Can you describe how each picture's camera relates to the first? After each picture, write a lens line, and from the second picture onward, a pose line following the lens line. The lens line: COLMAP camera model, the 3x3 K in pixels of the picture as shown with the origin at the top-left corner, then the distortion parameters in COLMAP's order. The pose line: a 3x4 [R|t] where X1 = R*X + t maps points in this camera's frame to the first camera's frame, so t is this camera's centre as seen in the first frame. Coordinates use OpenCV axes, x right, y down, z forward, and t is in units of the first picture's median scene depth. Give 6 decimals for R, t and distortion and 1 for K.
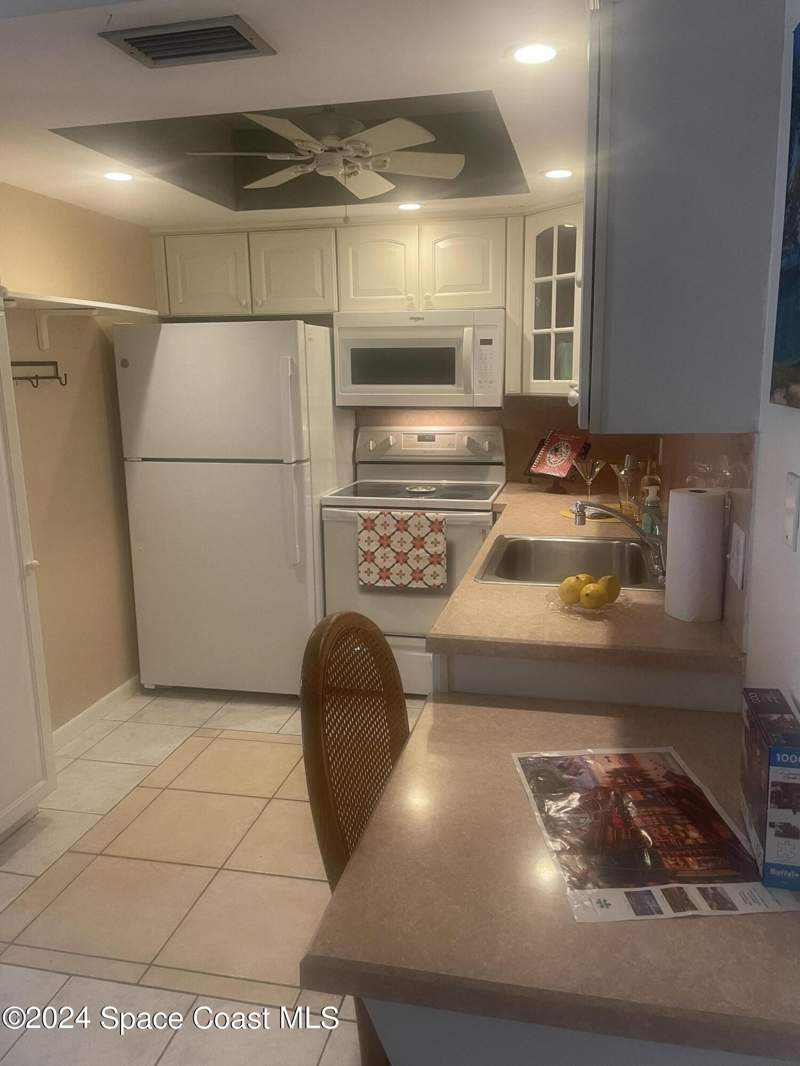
lens RADIAL K [[792.9, 0, 400.0], [0, 792.9, 533.0], [0, 0, 1]] dist [0.047712, -0.000910]
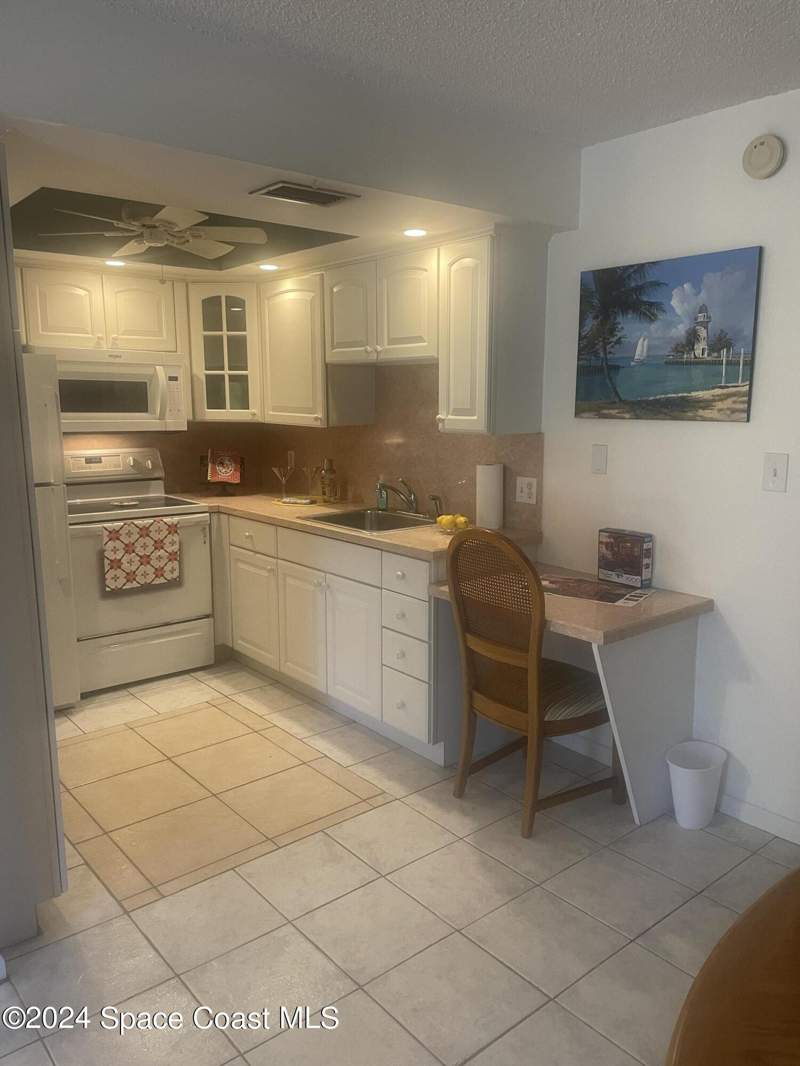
lens RADIAL K [[814.4, 0, 400.0], [0, 814.4, 533.0], [0, 0, 1]] dist [0.036325, 0.000086]
pose [[0.611275, -0.115519, 0.782942, -0.703672], [0.147845, 0.988542, 0.030426, 0.010752], [-0.777486, 0.097155, 0.621350, -0.041640]]
